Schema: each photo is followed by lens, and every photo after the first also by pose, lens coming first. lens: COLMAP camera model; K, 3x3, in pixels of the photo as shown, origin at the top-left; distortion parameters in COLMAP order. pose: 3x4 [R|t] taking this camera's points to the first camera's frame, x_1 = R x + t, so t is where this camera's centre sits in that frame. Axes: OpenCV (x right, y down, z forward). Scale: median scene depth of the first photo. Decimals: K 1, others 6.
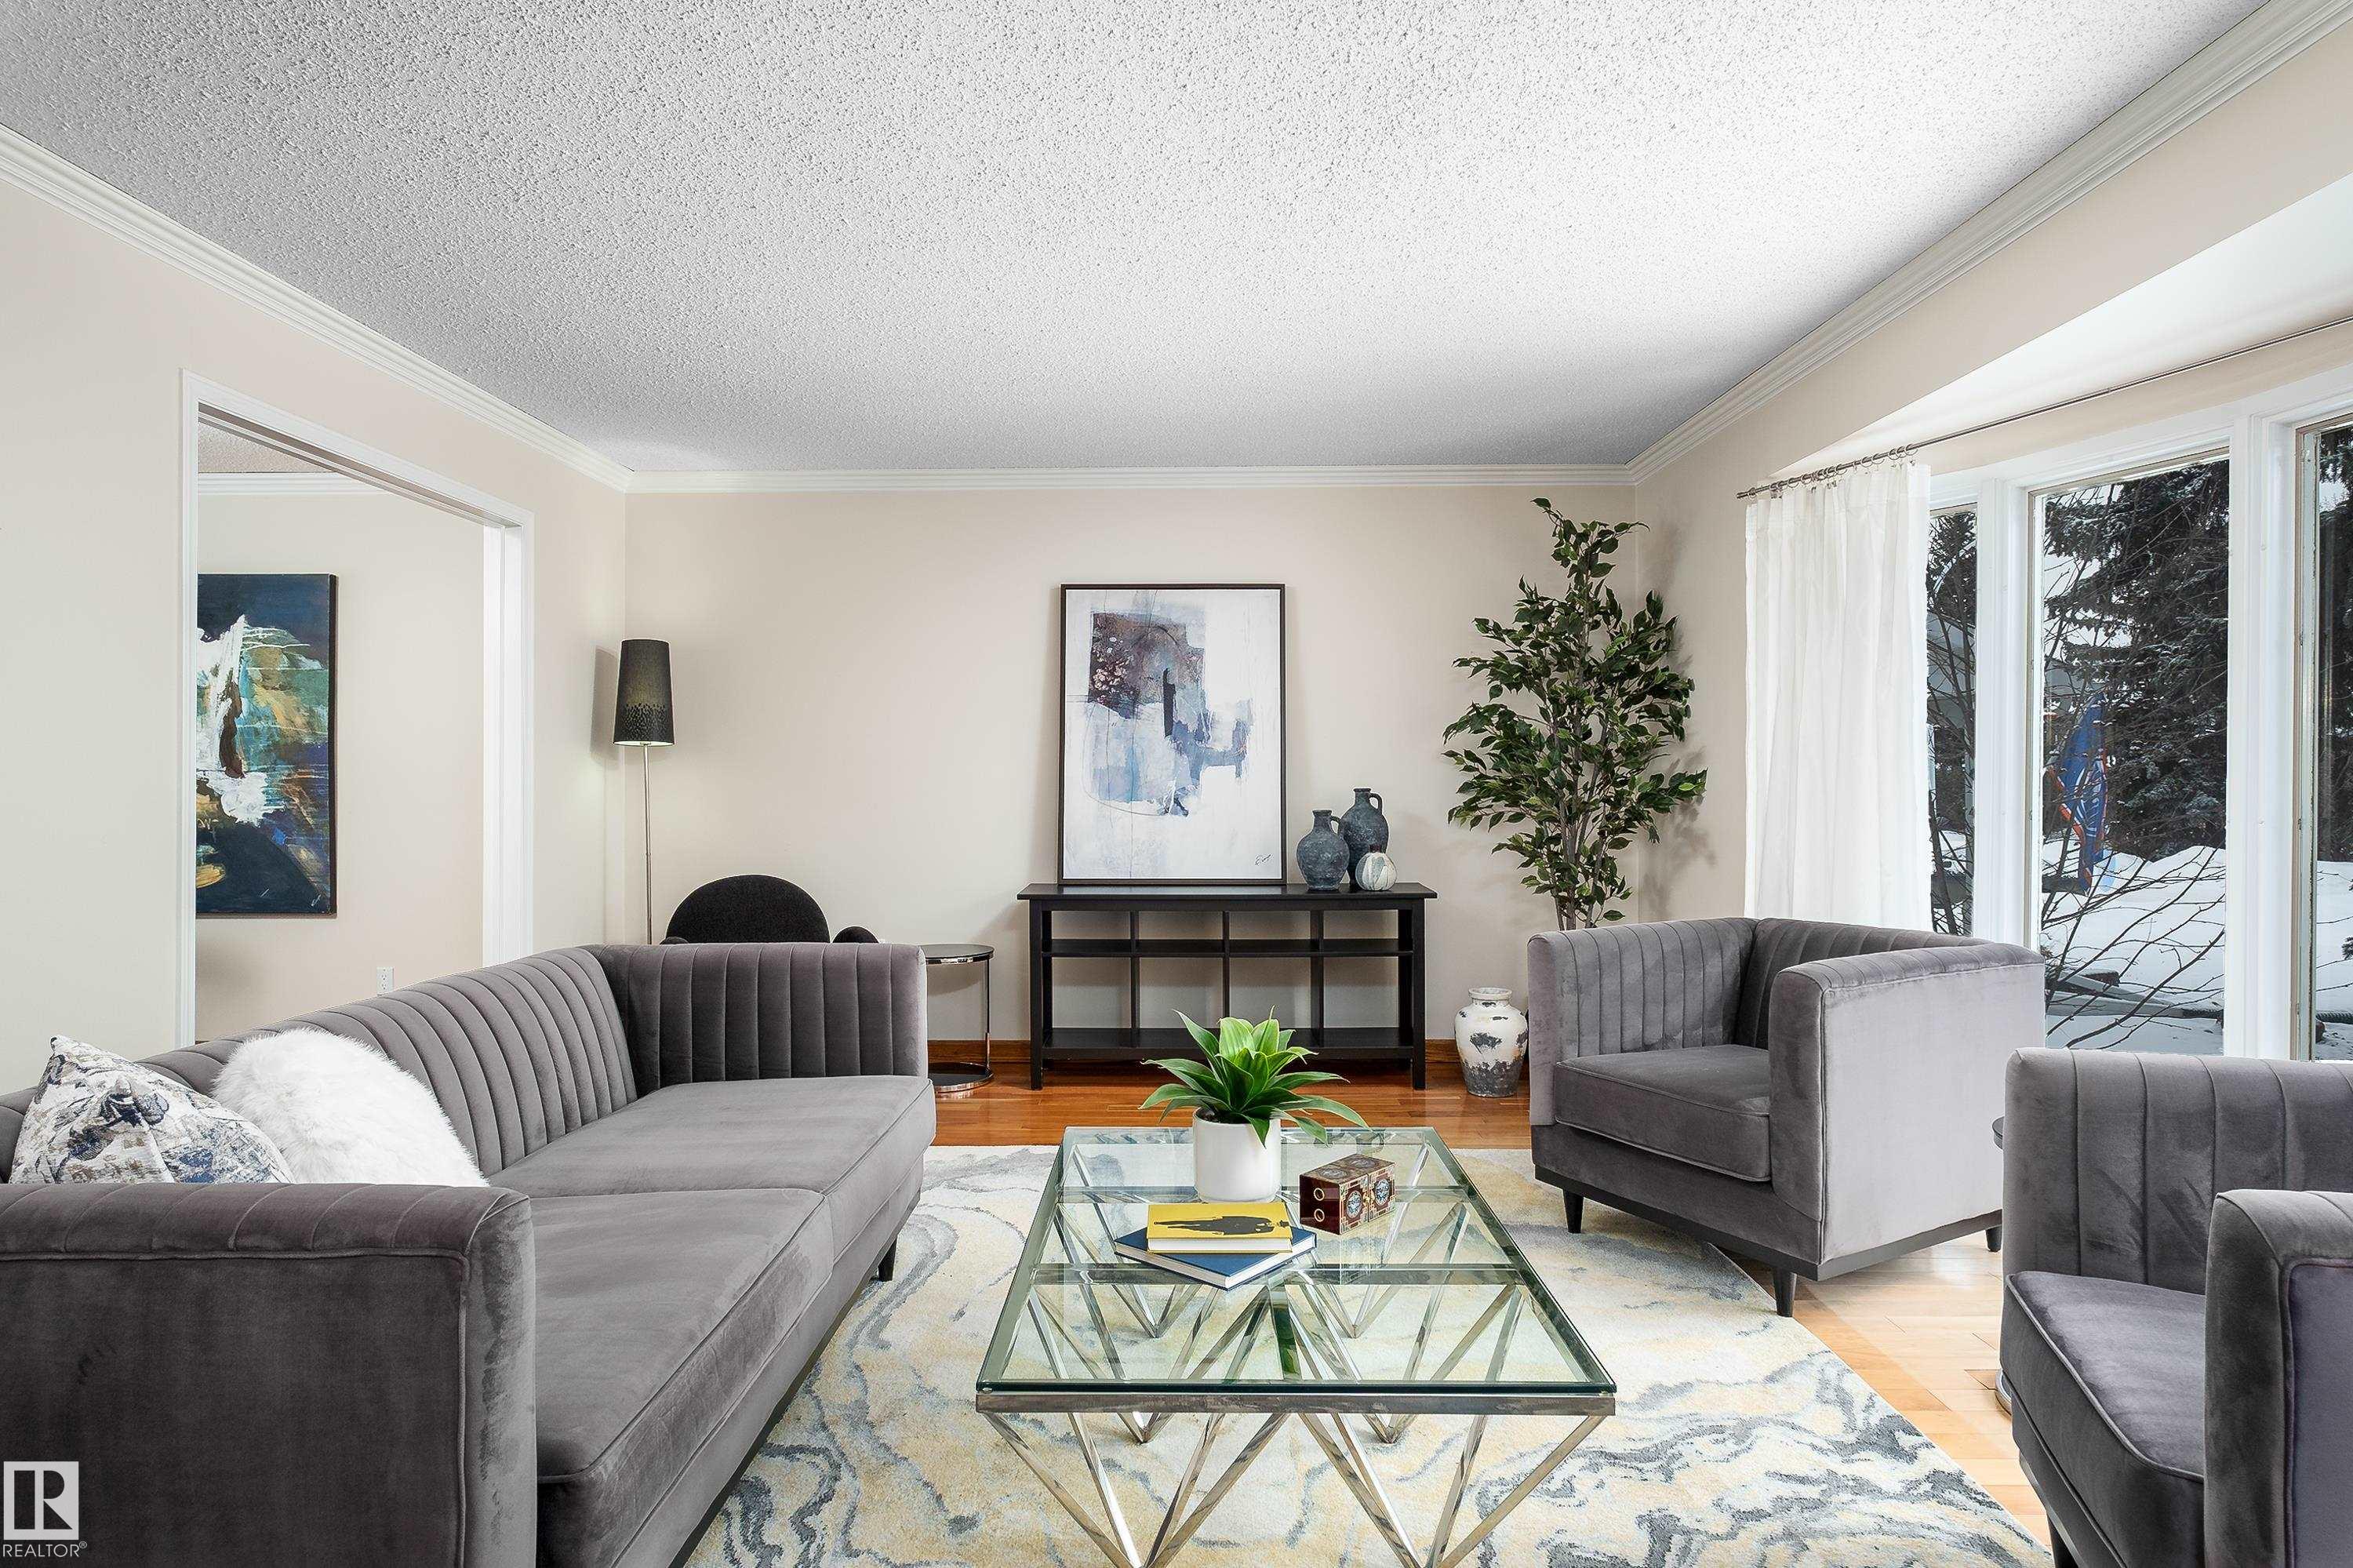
lens RADIAL K [[1292.4, 0, 1176.5], [0, 1292.4, 784.0], [0, 0, 1]] dist [0.001005, -0.002062]
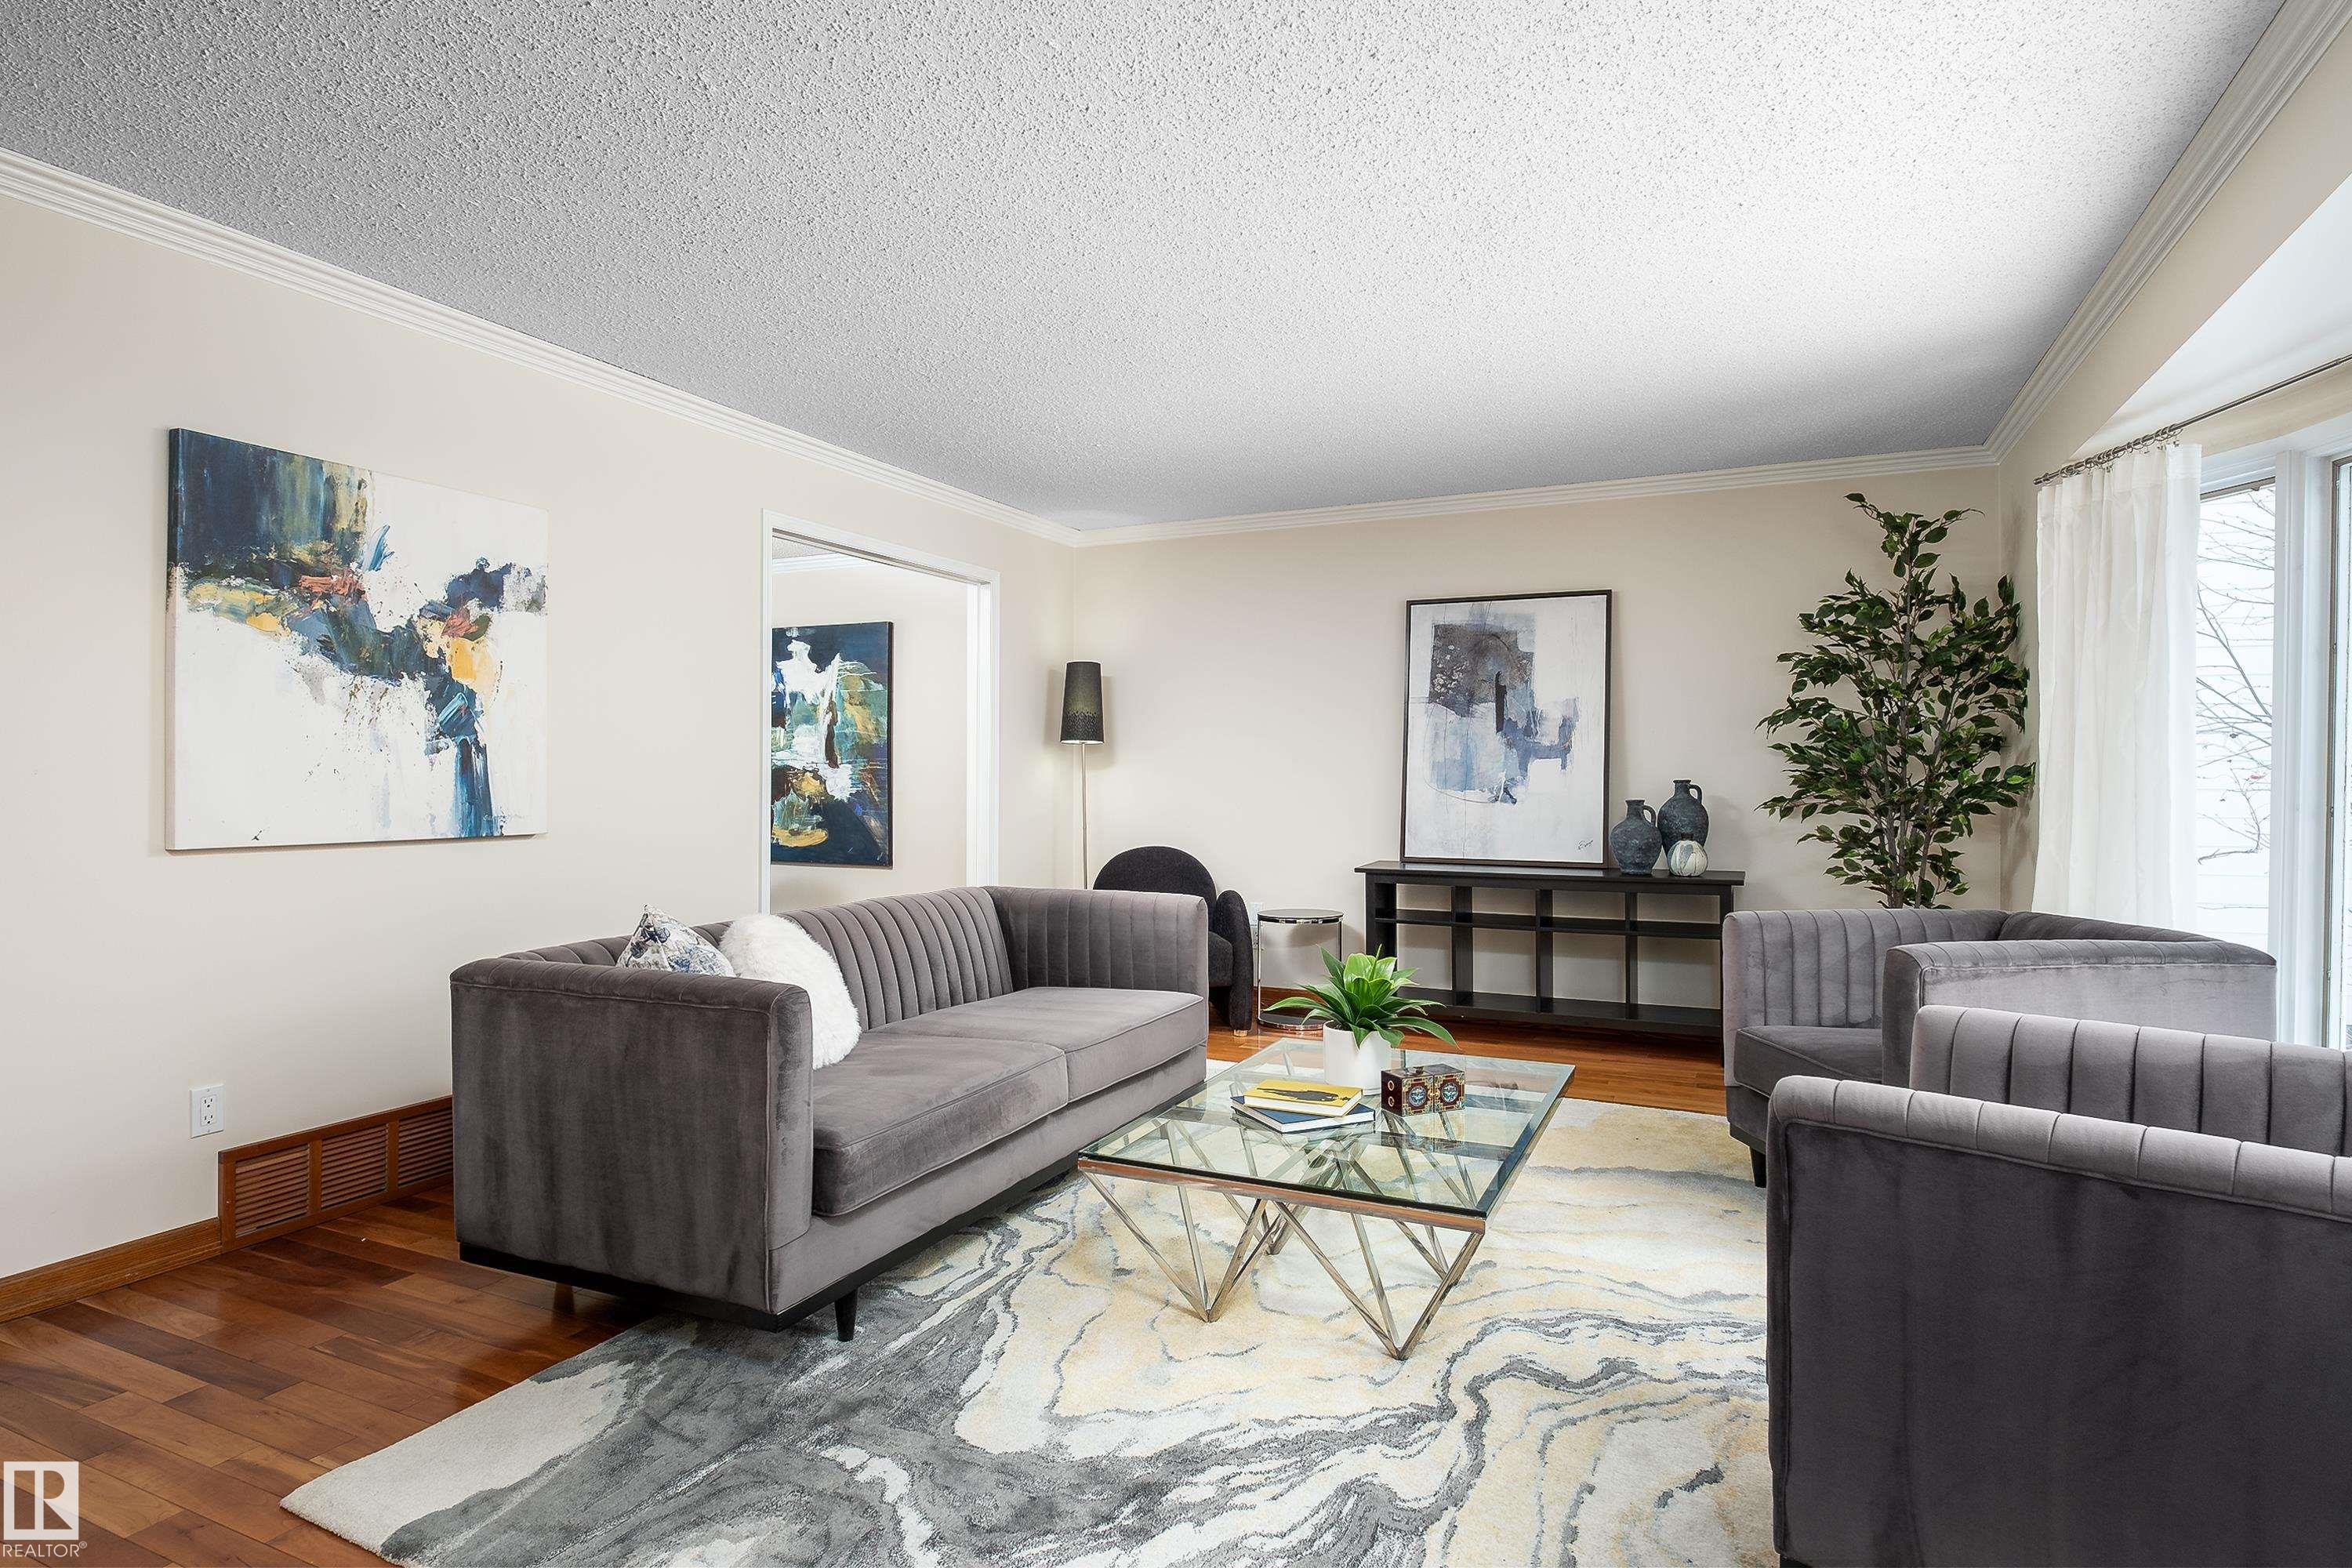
lens RADIAL K [[1291.8, 0, 1176.0], [0, 1291.8, 784.0], [0, 0, 1]] dist [0.001005, -0.002062]
pose [[0.907285, 0.006809, -0.420462, 0.216559], [-0.004041, 0.999964, 0.007474, 0.000547], [0.420498, -0.005082, 0.907279, -0.133919]]
